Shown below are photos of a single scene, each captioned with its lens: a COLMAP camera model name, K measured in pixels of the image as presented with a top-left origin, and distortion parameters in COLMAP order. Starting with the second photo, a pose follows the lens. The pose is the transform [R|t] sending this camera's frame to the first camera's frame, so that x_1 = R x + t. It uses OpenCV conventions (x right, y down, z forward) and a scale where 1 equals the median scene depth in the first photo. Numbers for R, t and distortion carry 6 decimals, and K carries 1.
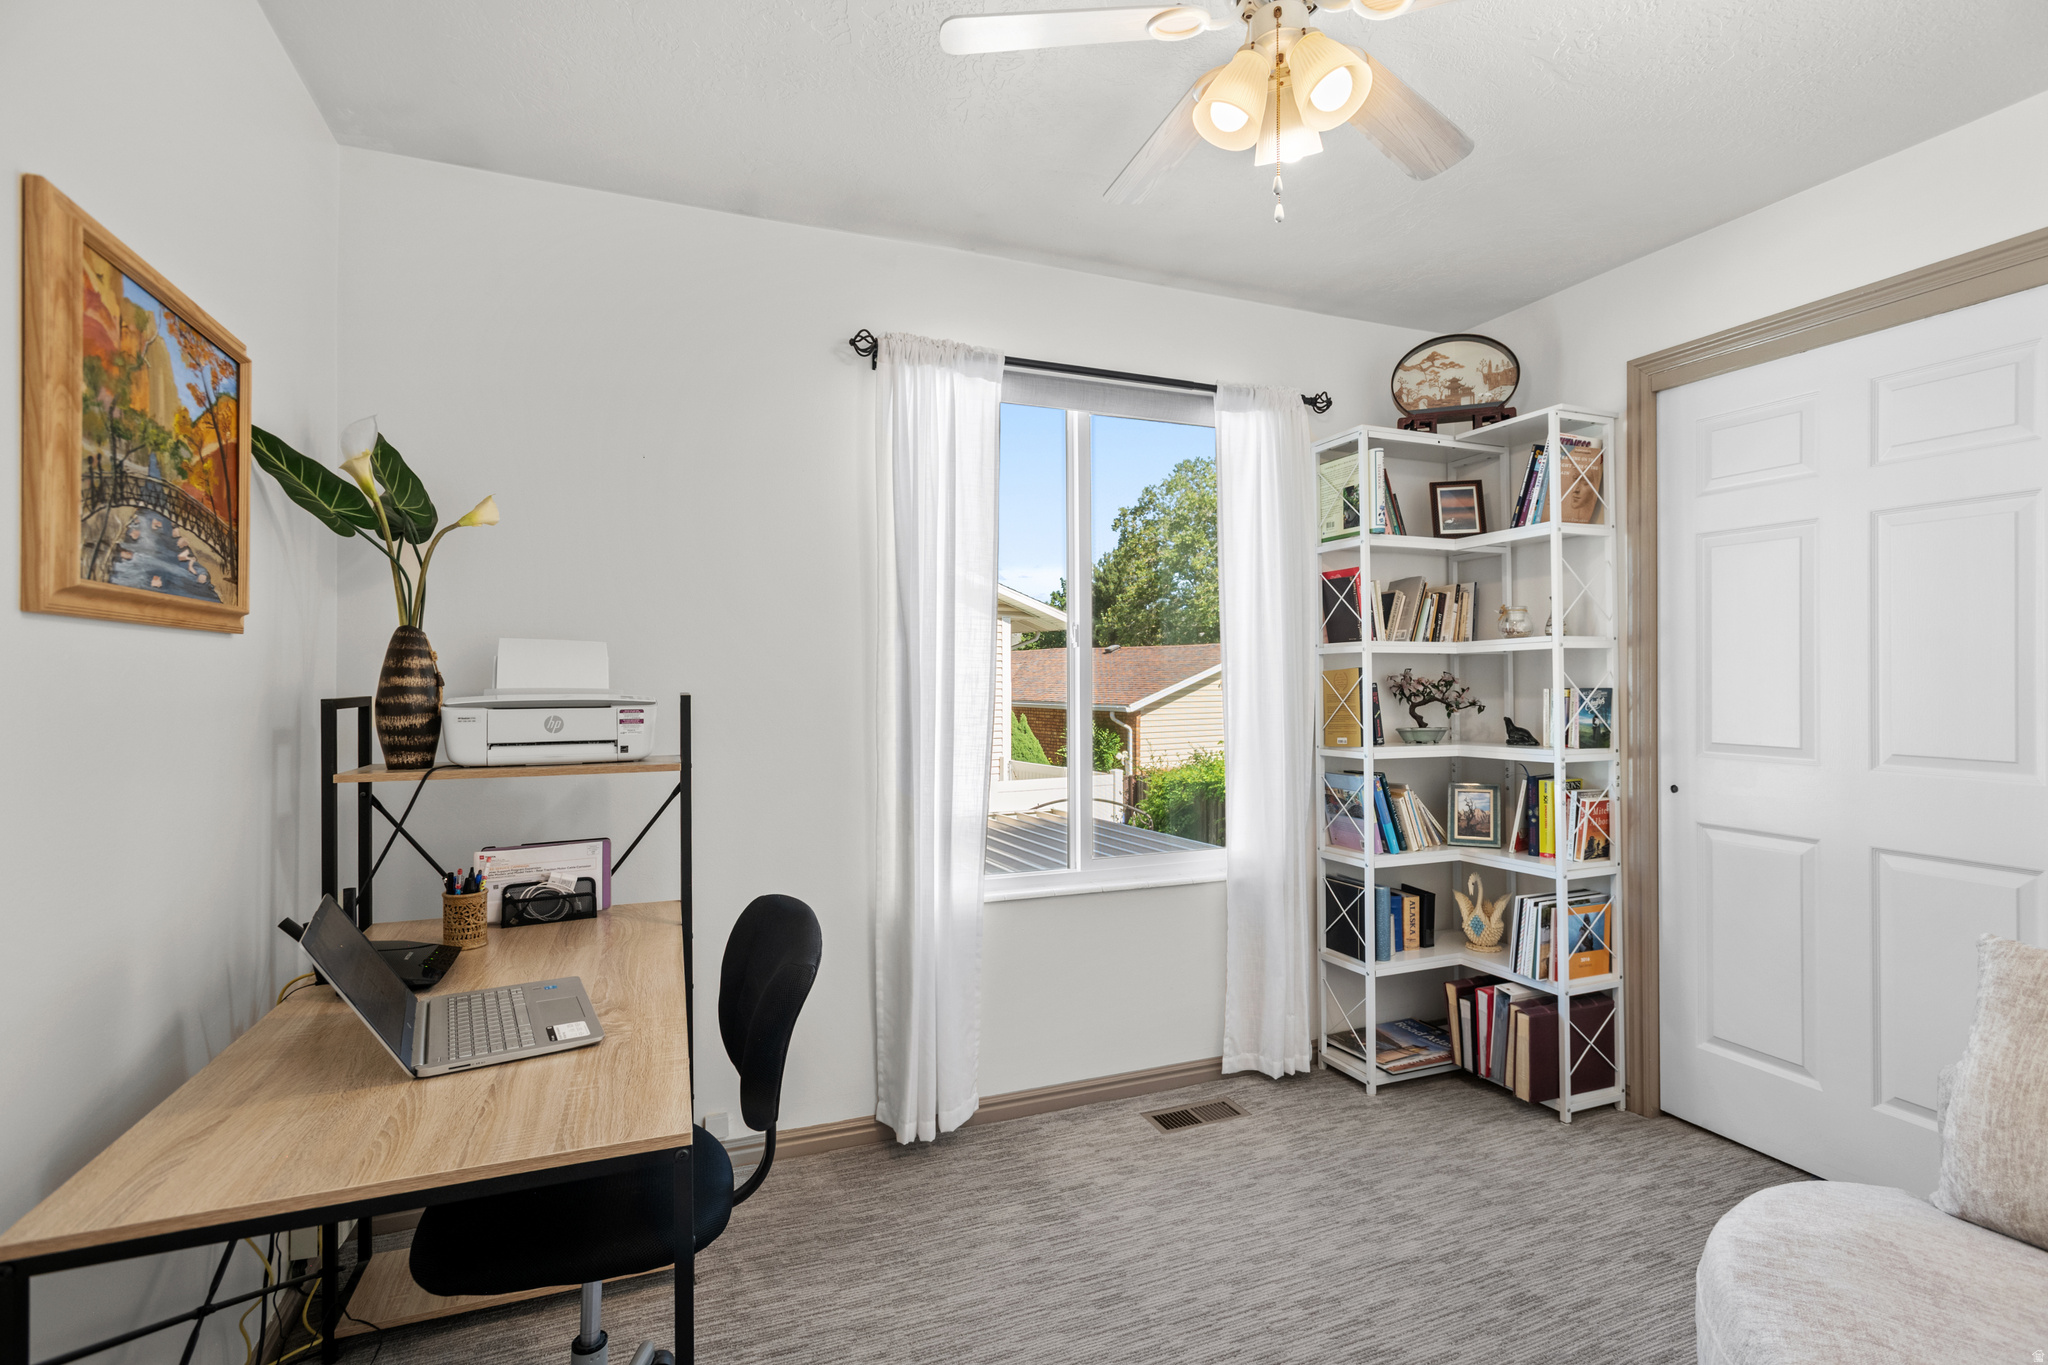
lens RADIAL K [[973.9, 0, 1024.0], [0, 973.9, 682.5], [0, 0, 1]] dist [-0.000667, 0.000139]
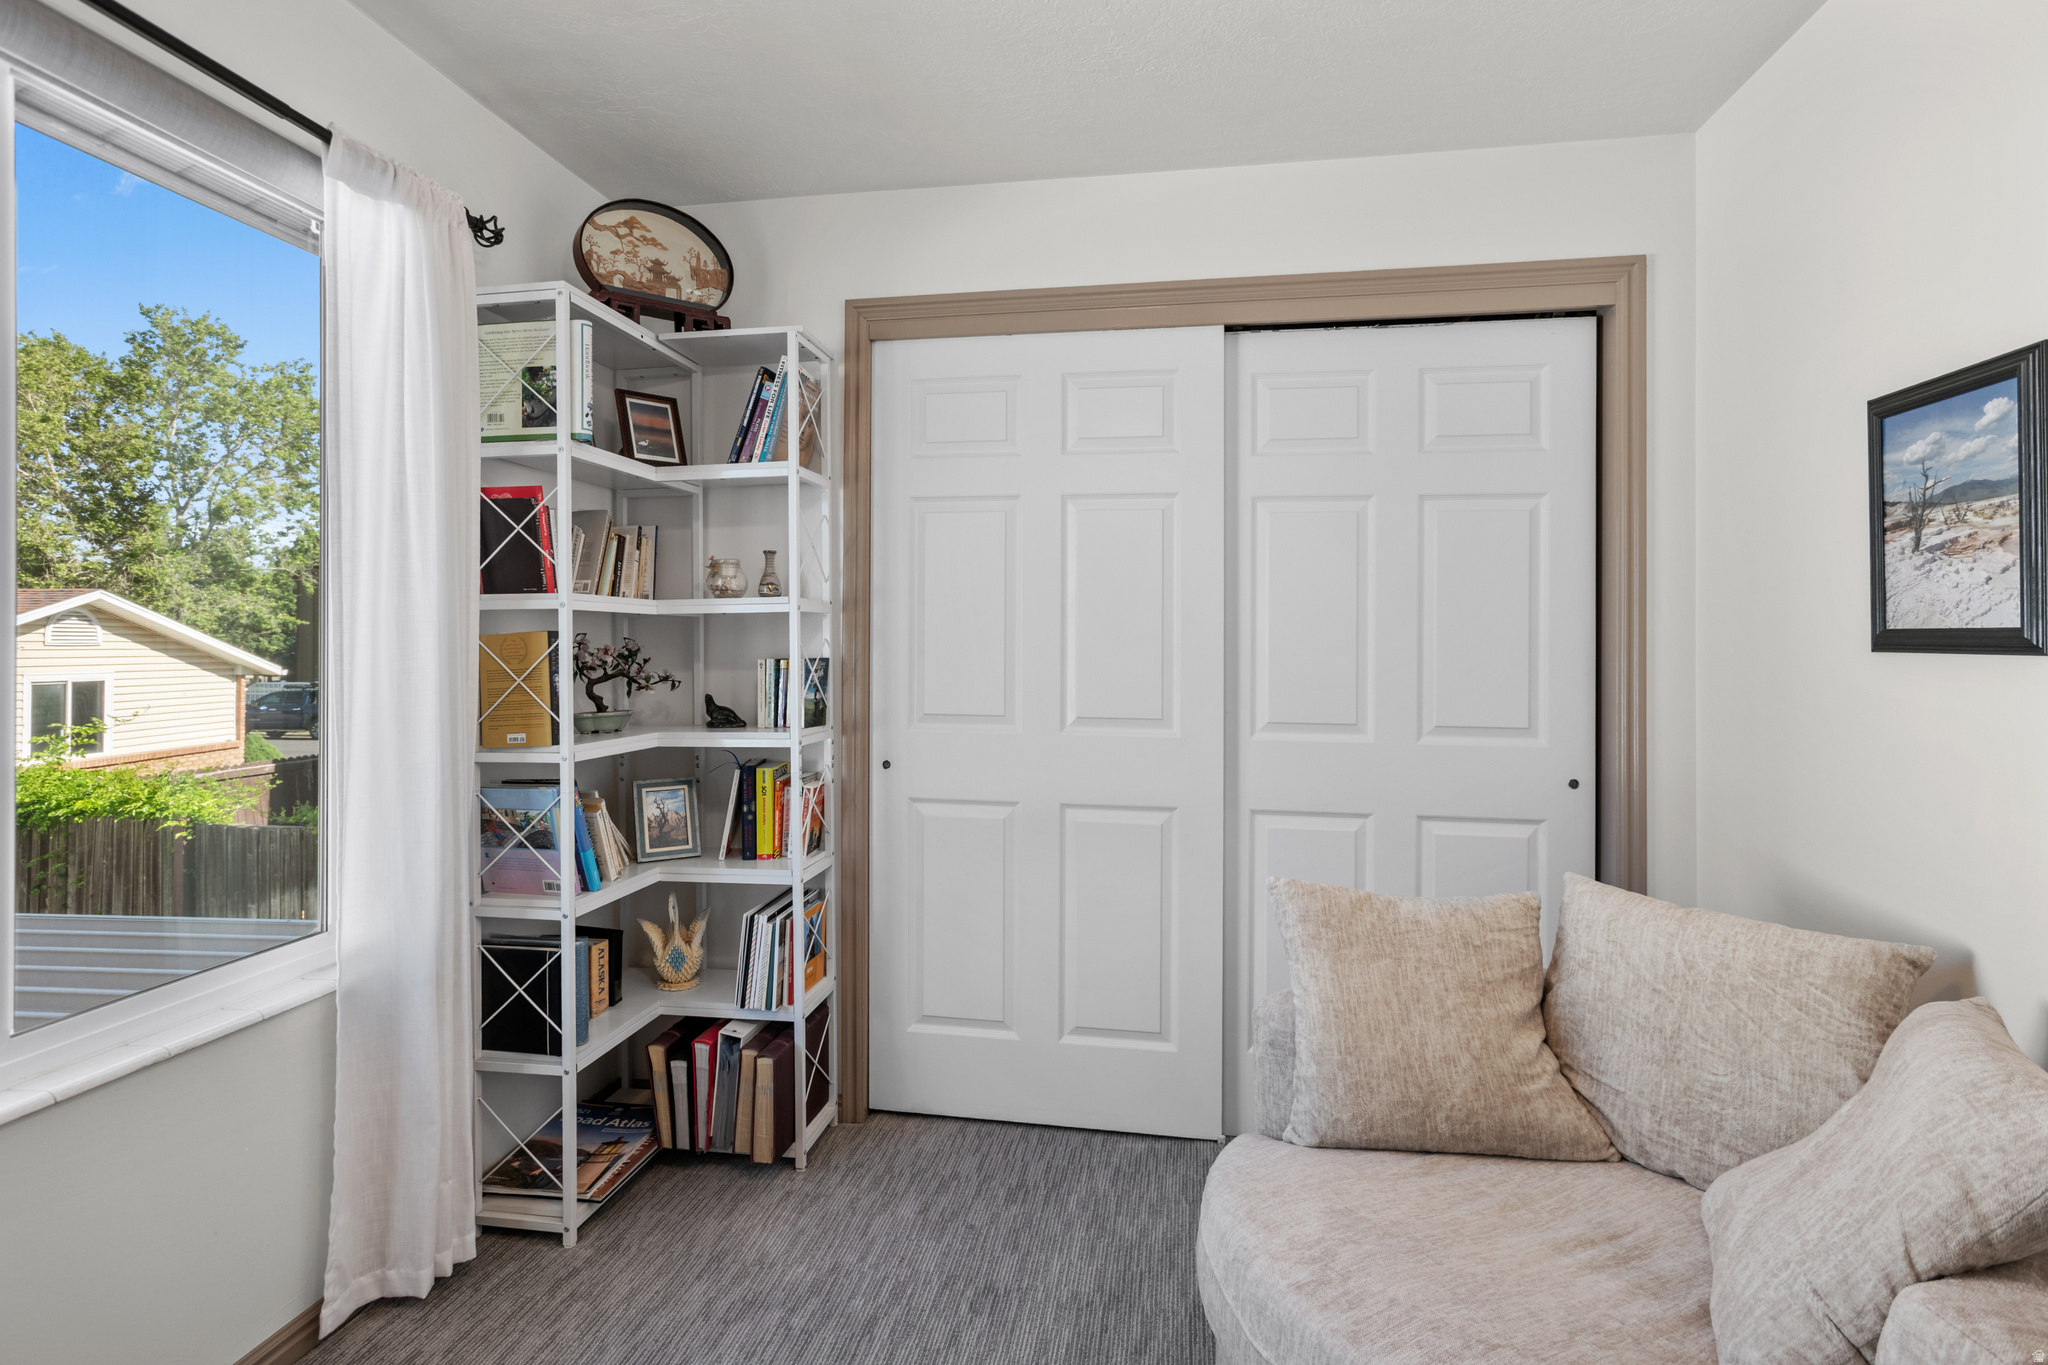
lens RADIAL K [[1007.0, 0, 1023.8], [0, 1007.0, 640.2], [0, 0, 1]] dist [-0.013216, 0.016158]
pose [[0.529890, 0.006896, 0.848039, -0.082489], [-0.000495, 0.999969, -0.007822, -0.003322], [-0.848066, 0.003725, 0.529877, 0.337731]]
